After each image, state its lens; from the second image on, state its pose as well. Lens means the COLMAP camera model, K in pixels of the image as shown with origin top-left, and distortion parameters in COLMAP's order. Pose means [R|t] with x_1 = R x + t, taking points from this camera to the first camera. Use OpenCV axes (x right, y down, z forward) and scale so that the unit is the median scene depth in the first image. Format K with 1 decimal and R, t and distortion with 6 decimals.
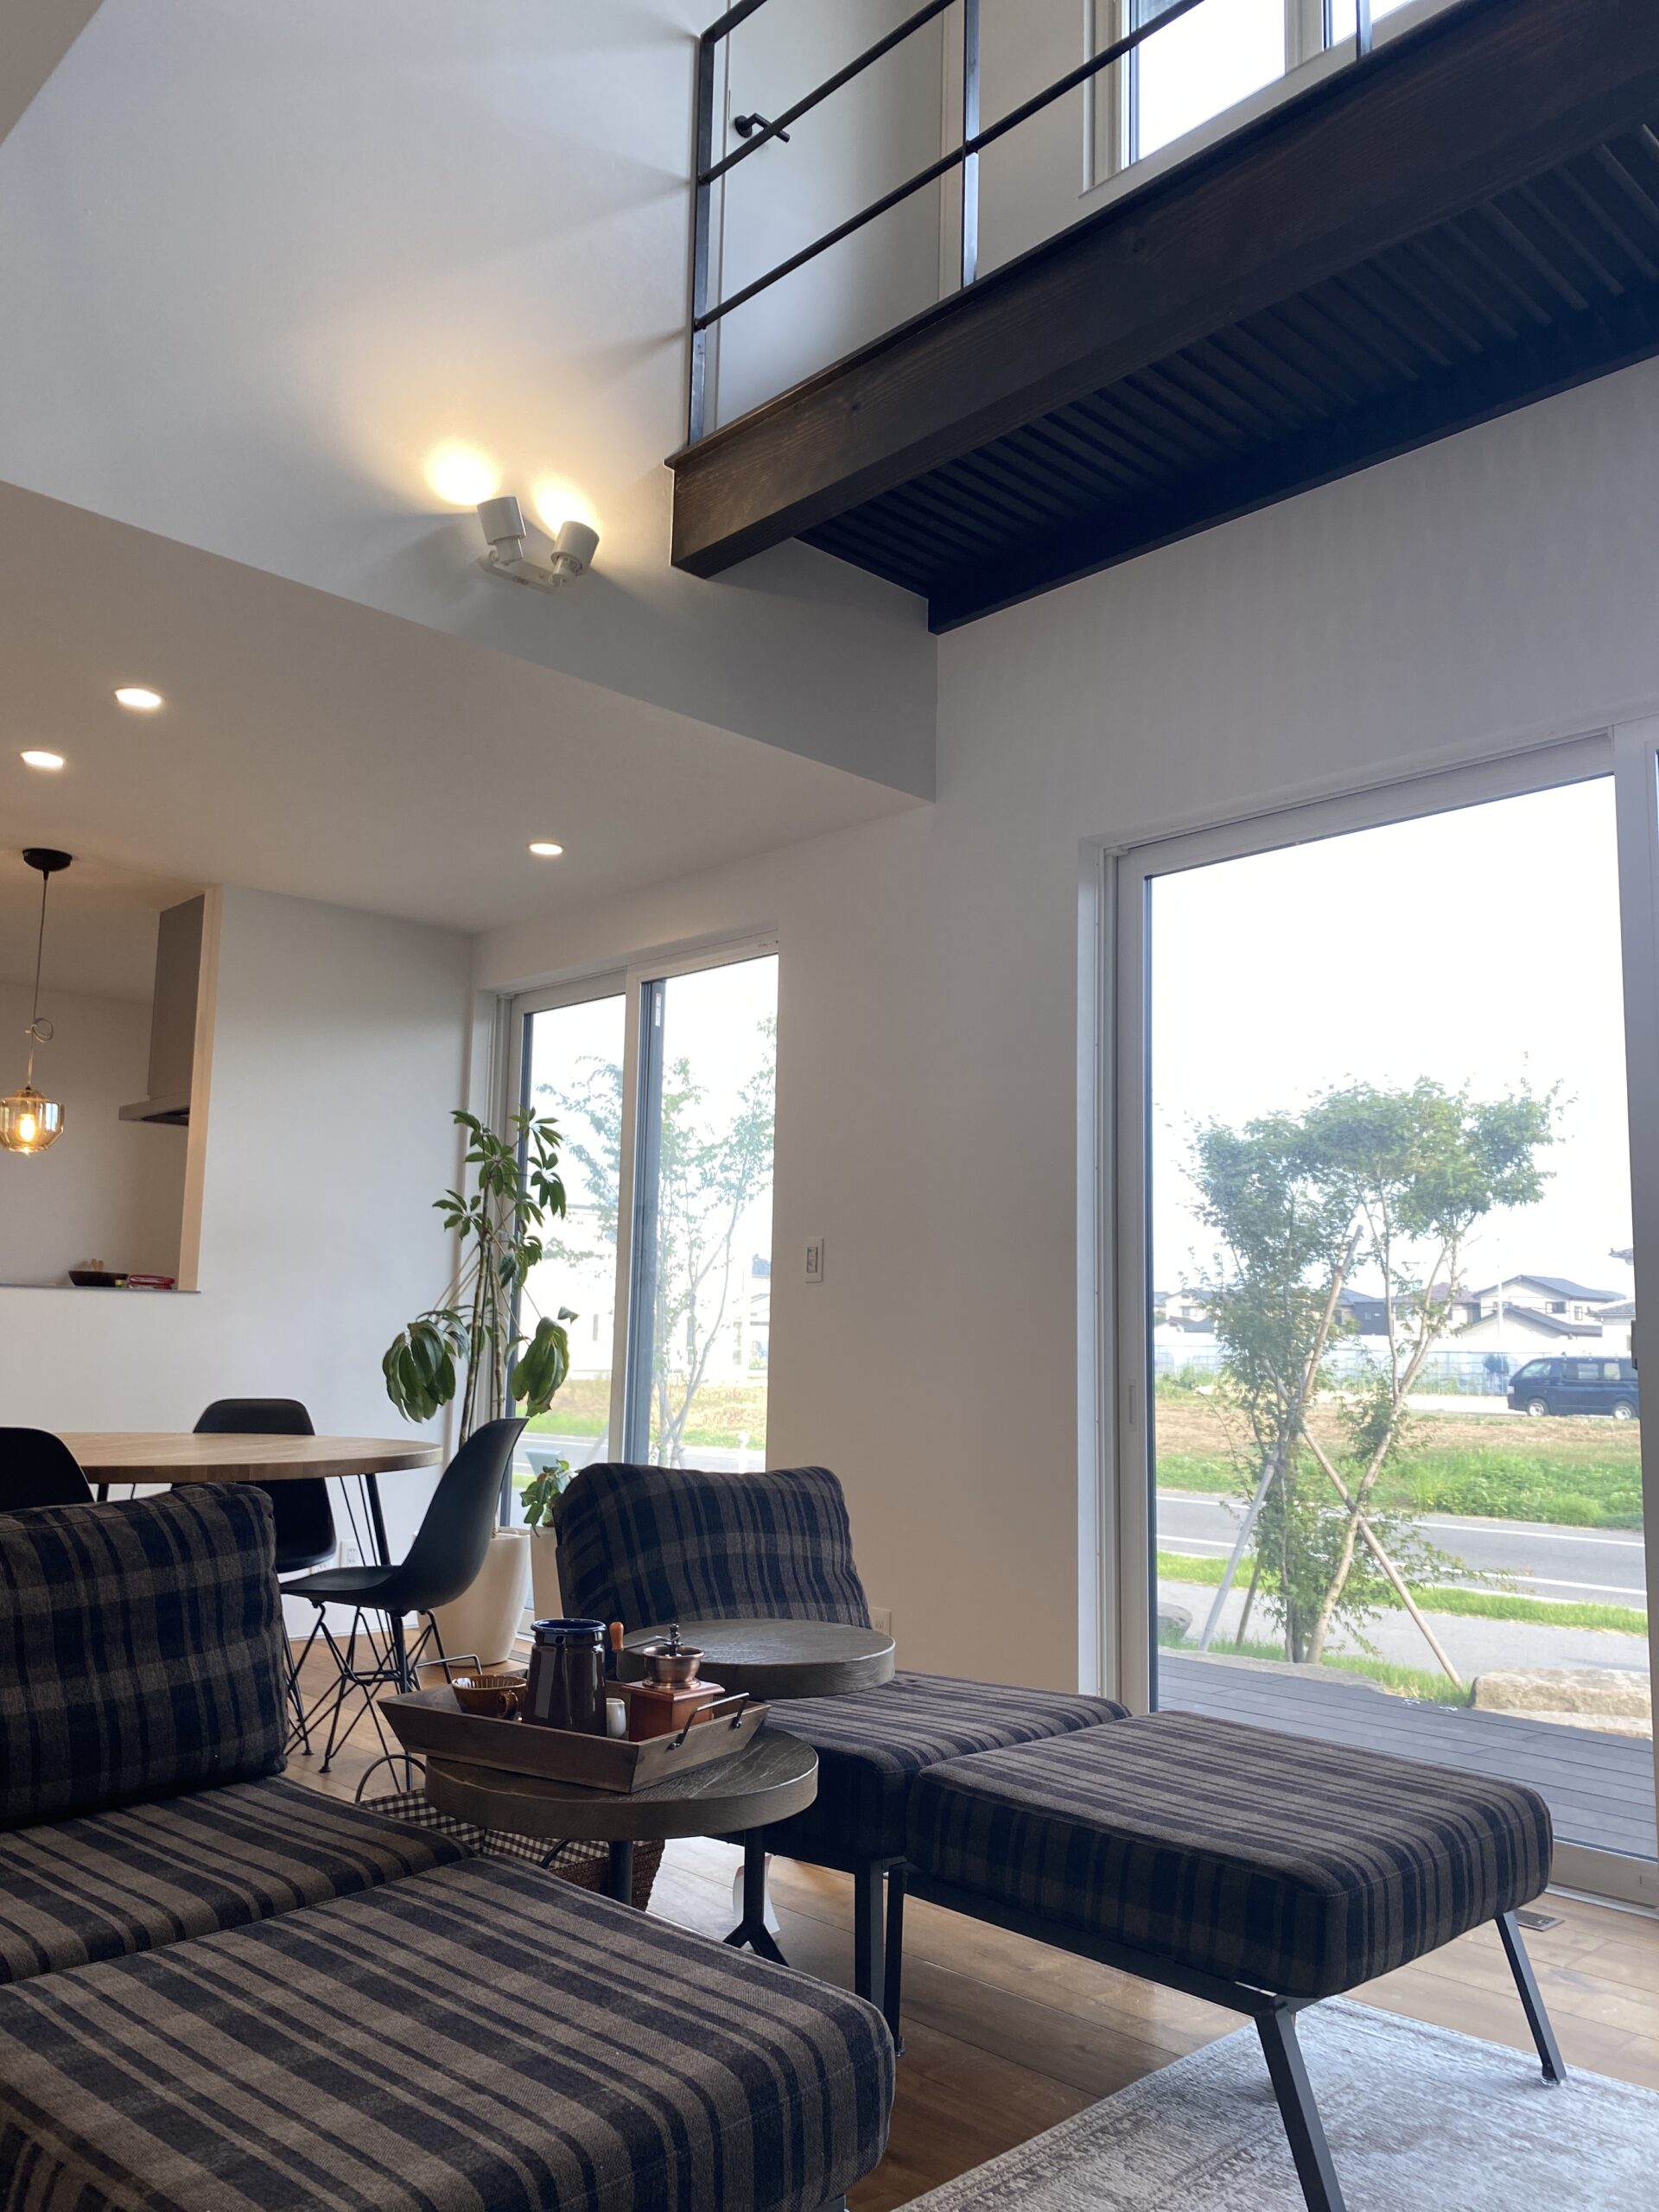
lens RADIAL K [[1715.6, 0, 825.1], [0, 1715.6, 1107.9], [0, 0, 1]] dist [-0.032702, 0.025953]
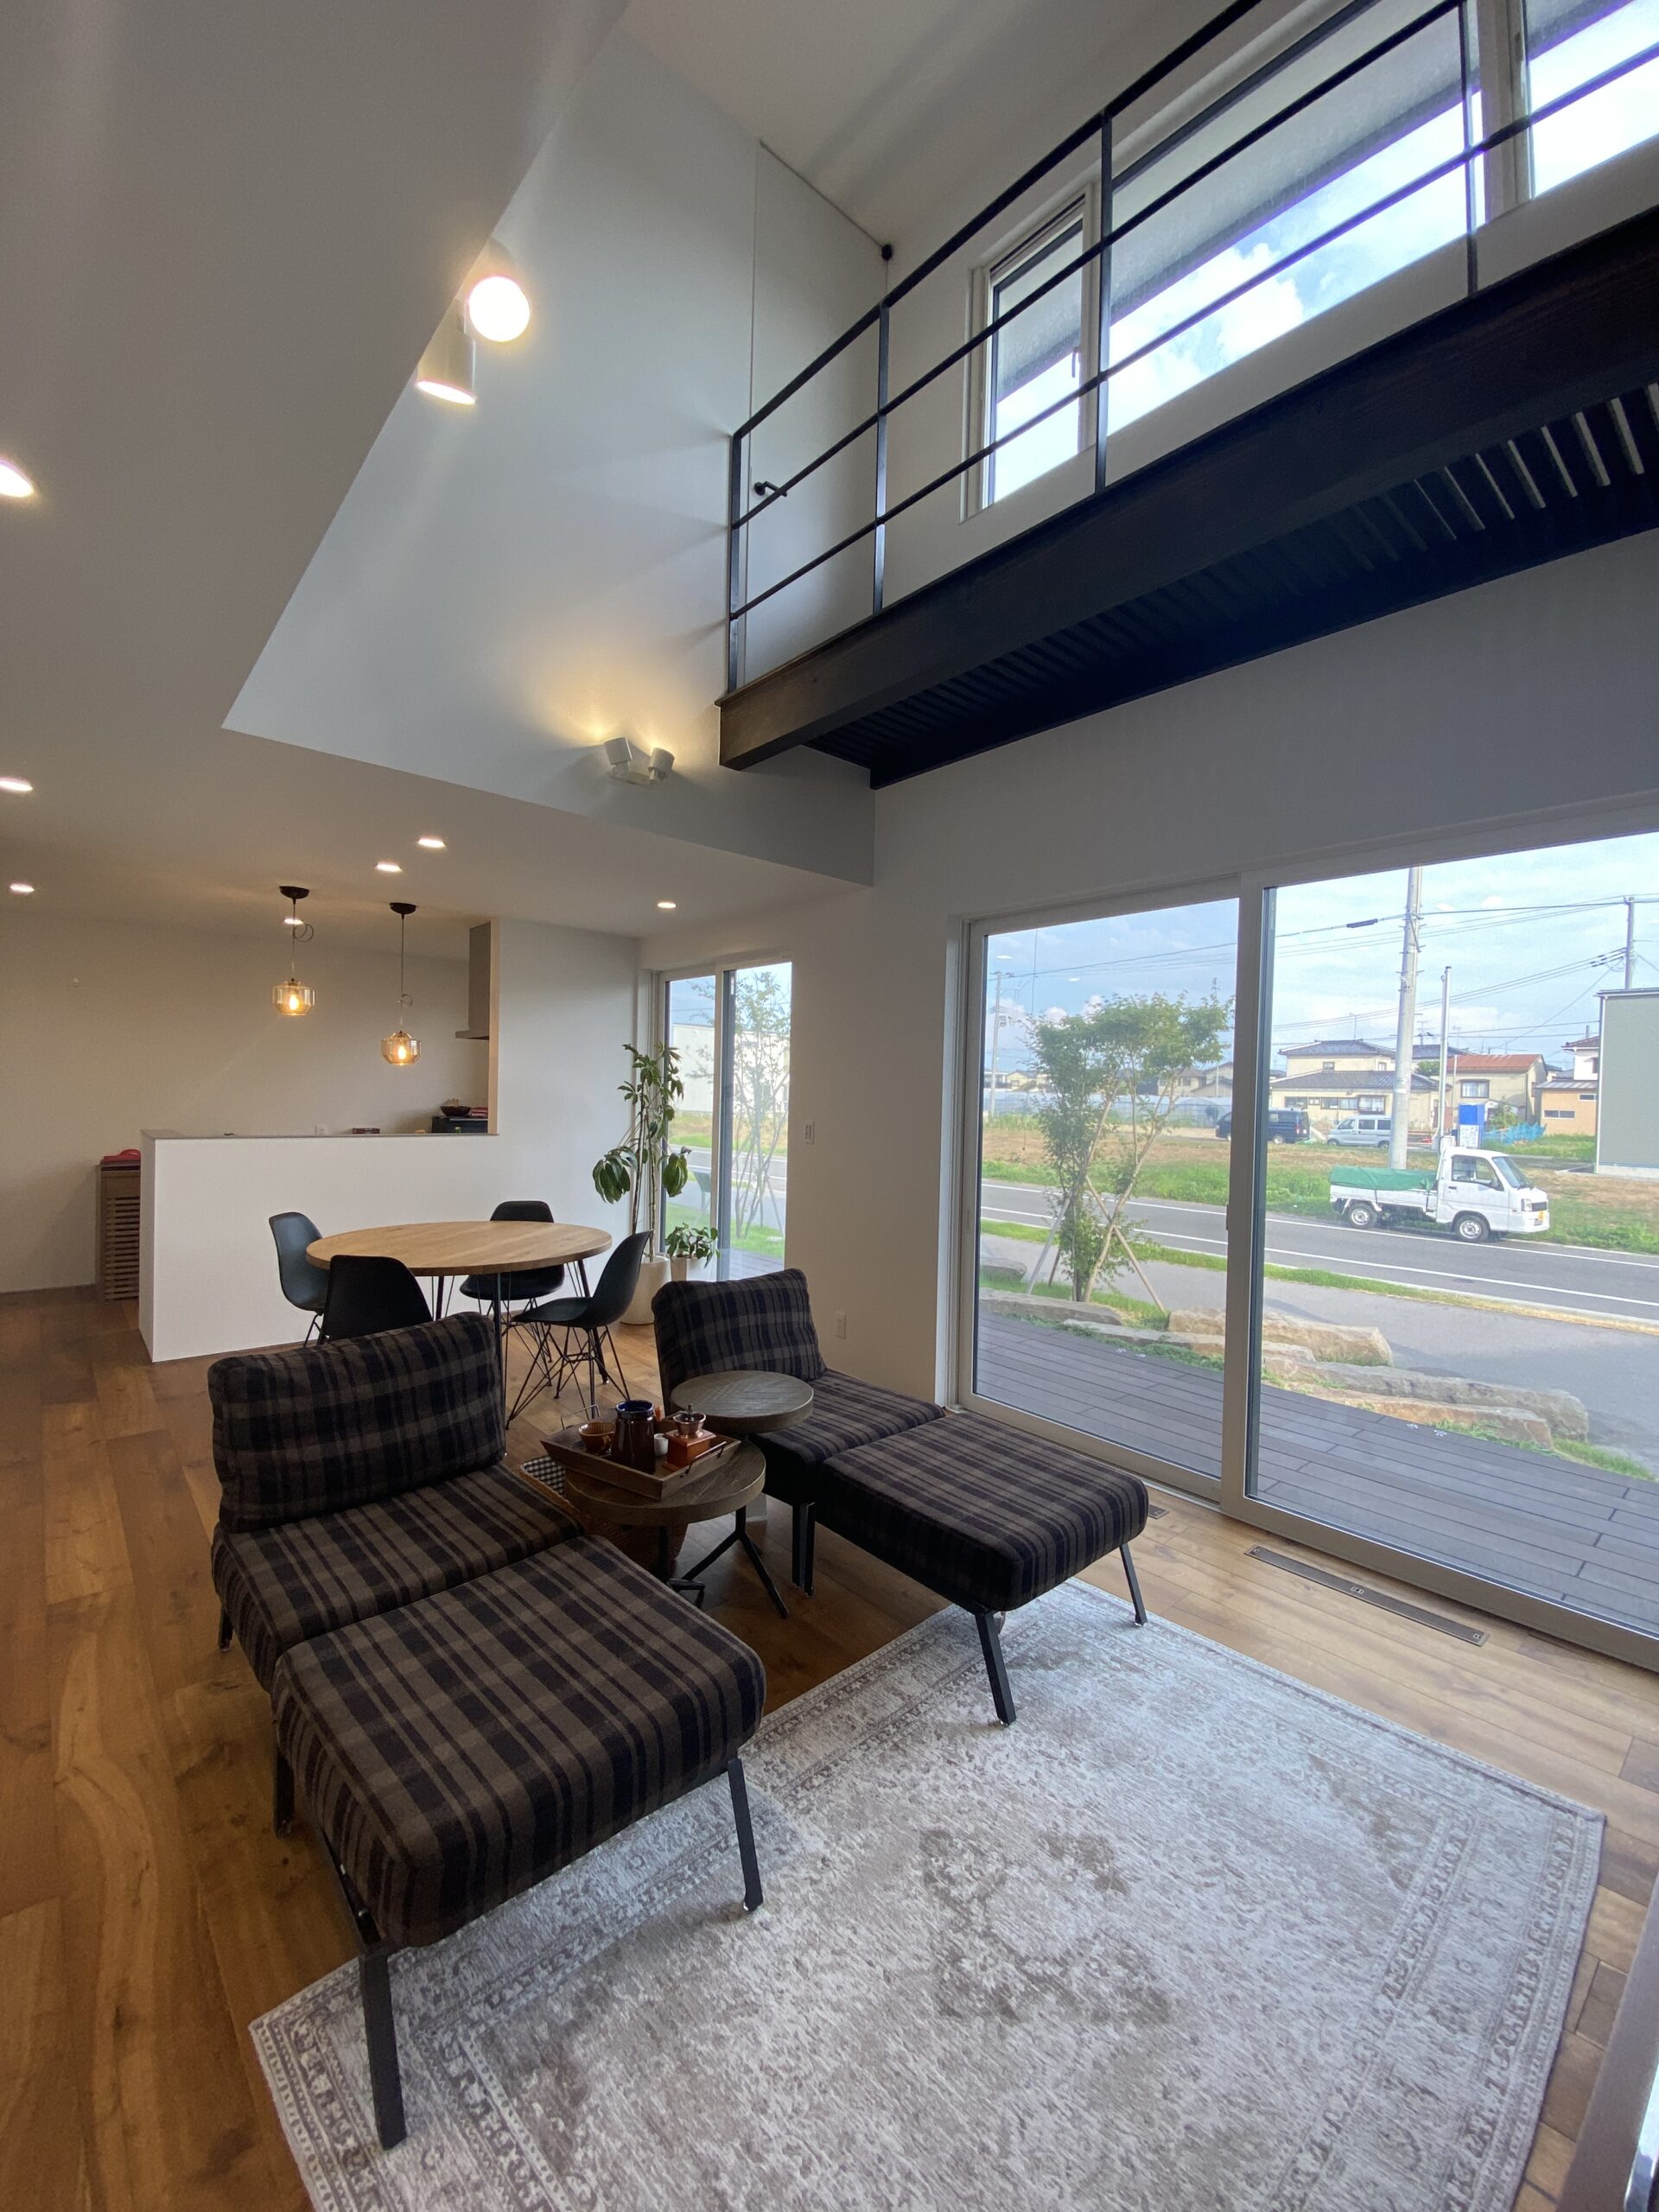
lens RADIAL K [[895.0, 0, 818.5], [0, 895.0, 1102.6], [0, 0, 1]] dist [-0.001437, -0.008450]
pose [[0.999022, 0.004195, -0.044015, 0.061163], [0.002264, 0.989332, 0.145663, -0.111586], [0.044156, -0.145620, 0.988355, 0.028301]]
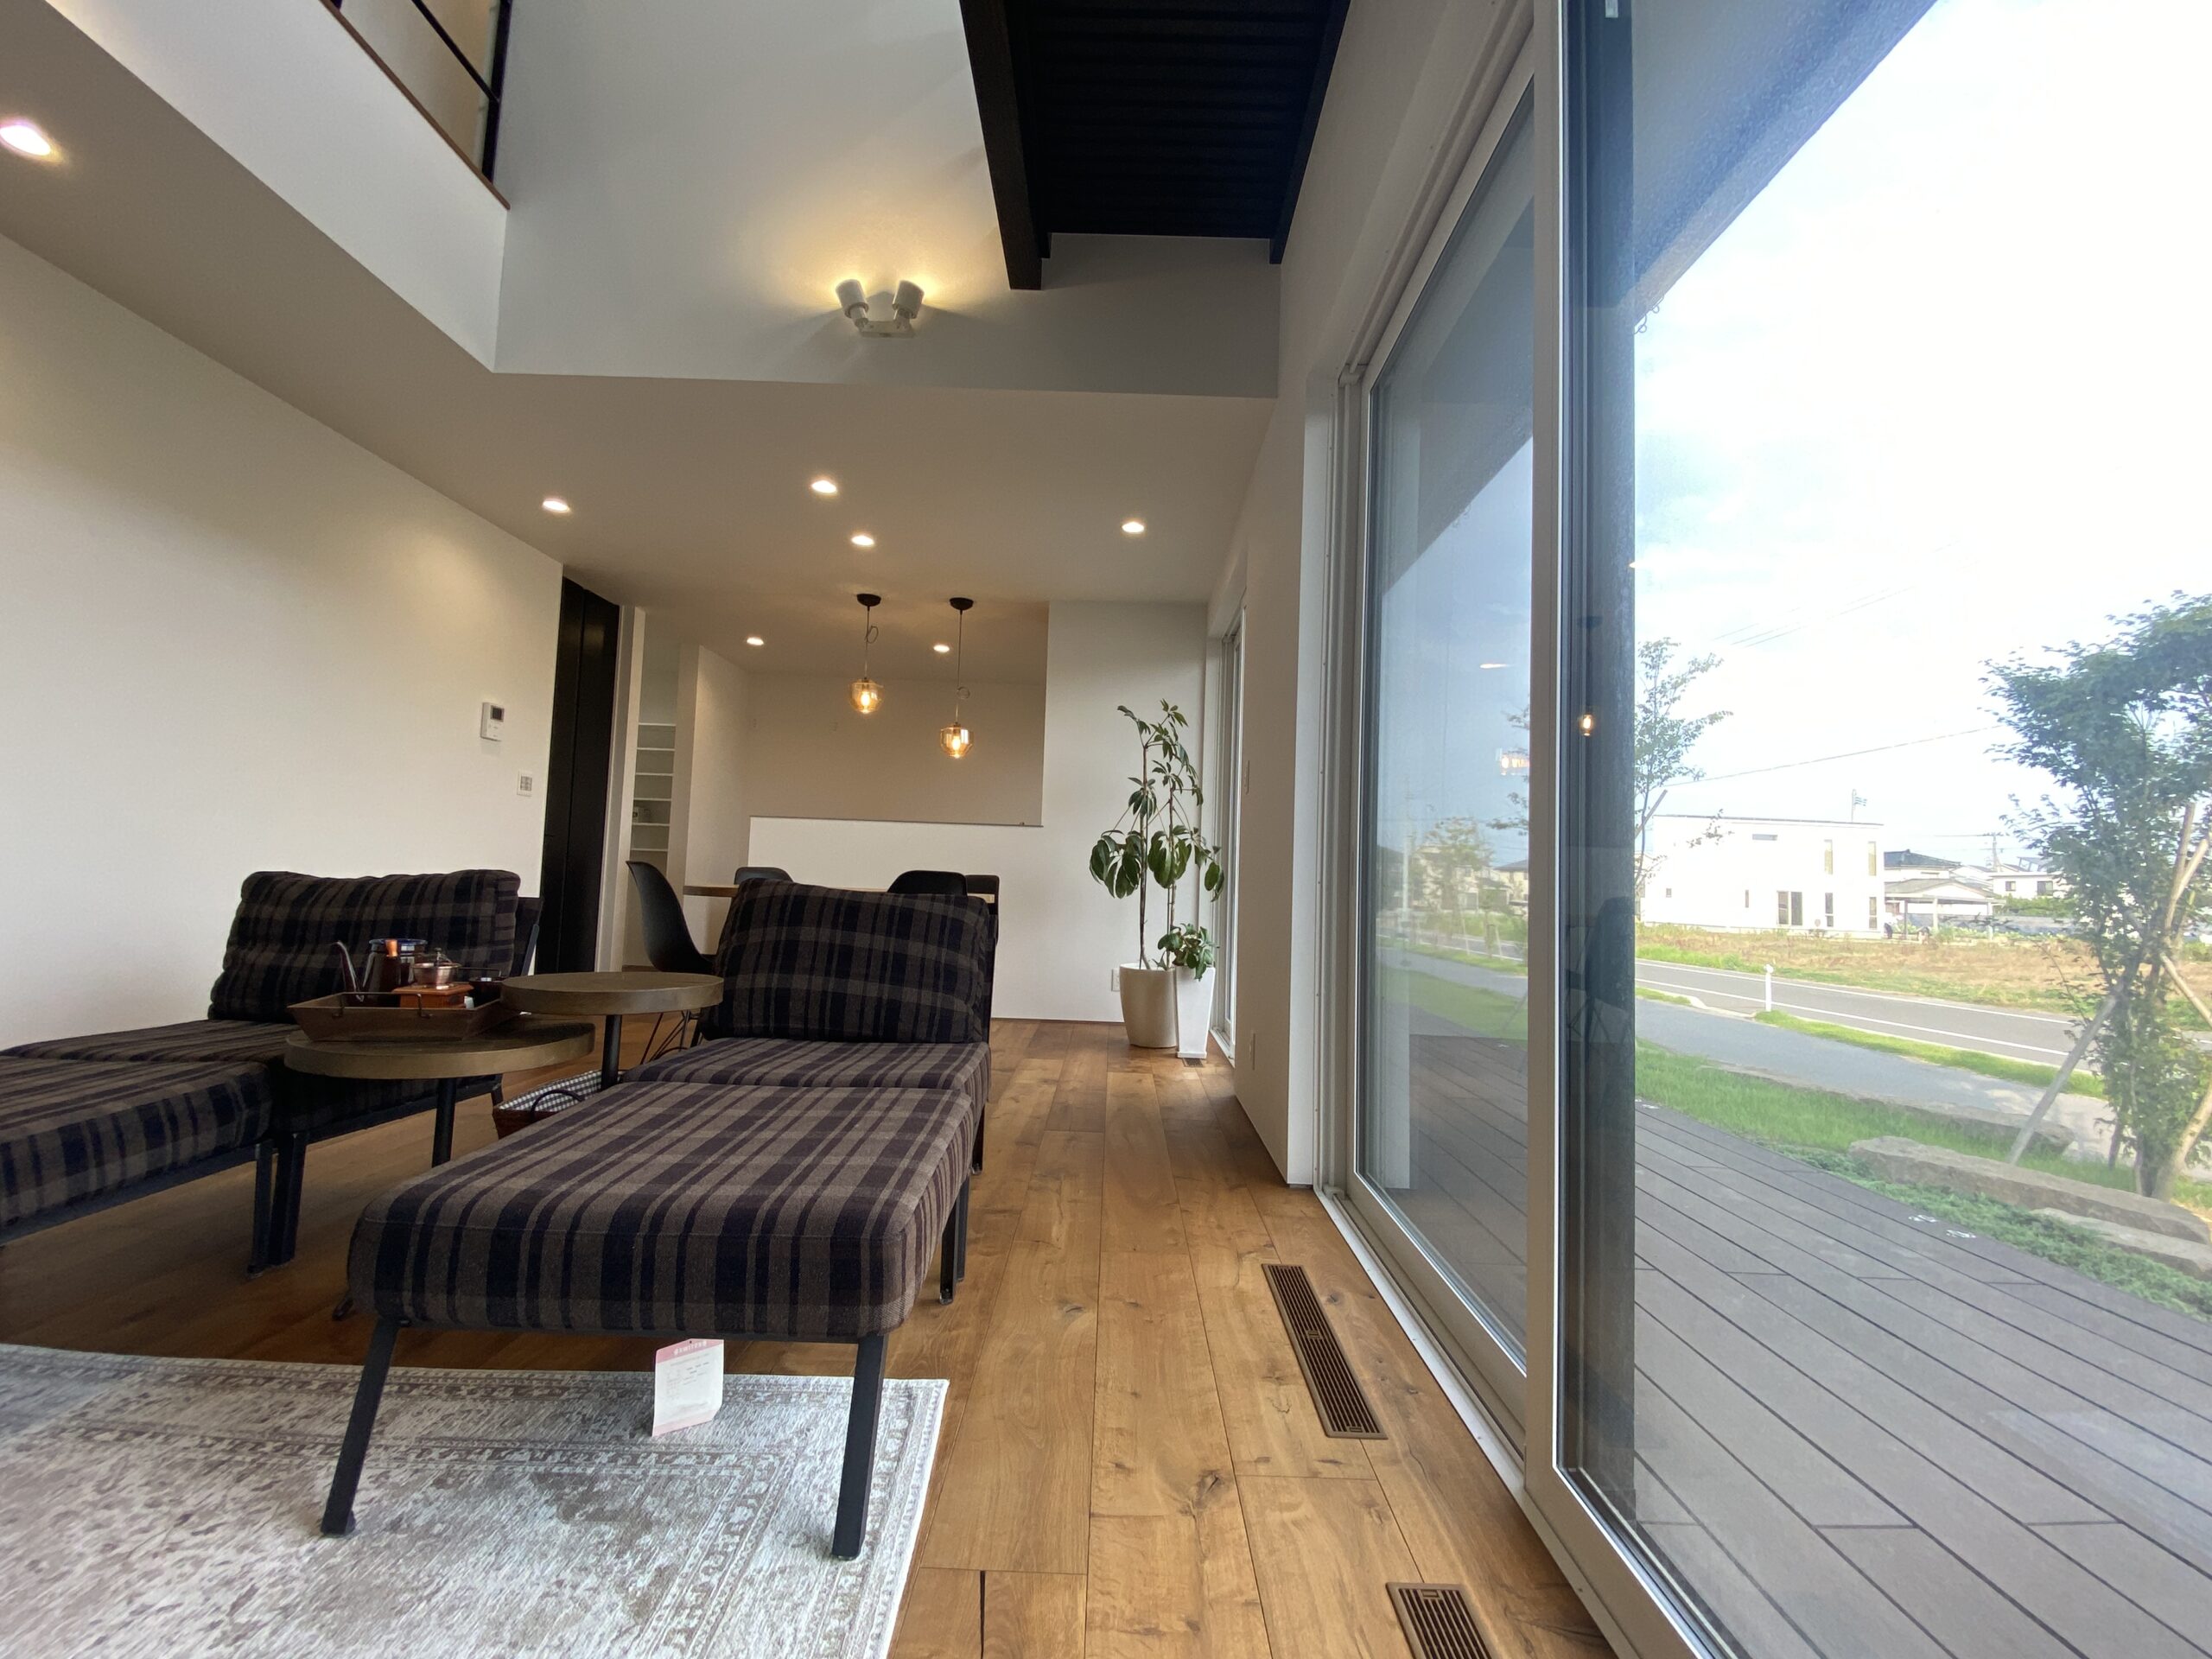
lens RADIAL K [[941.2, 0, 1104.6], [0, 941.2, 834.8], [0, 0, 1]] dist [-0.001599, -0.003038]
pose [[0.722781, -0.031137, -0.690375, 0.538223], [0.073986, 0.996729, 0.032504, 0.130050], [0.687105, -0.074571, 0.722721, 0.485466]]
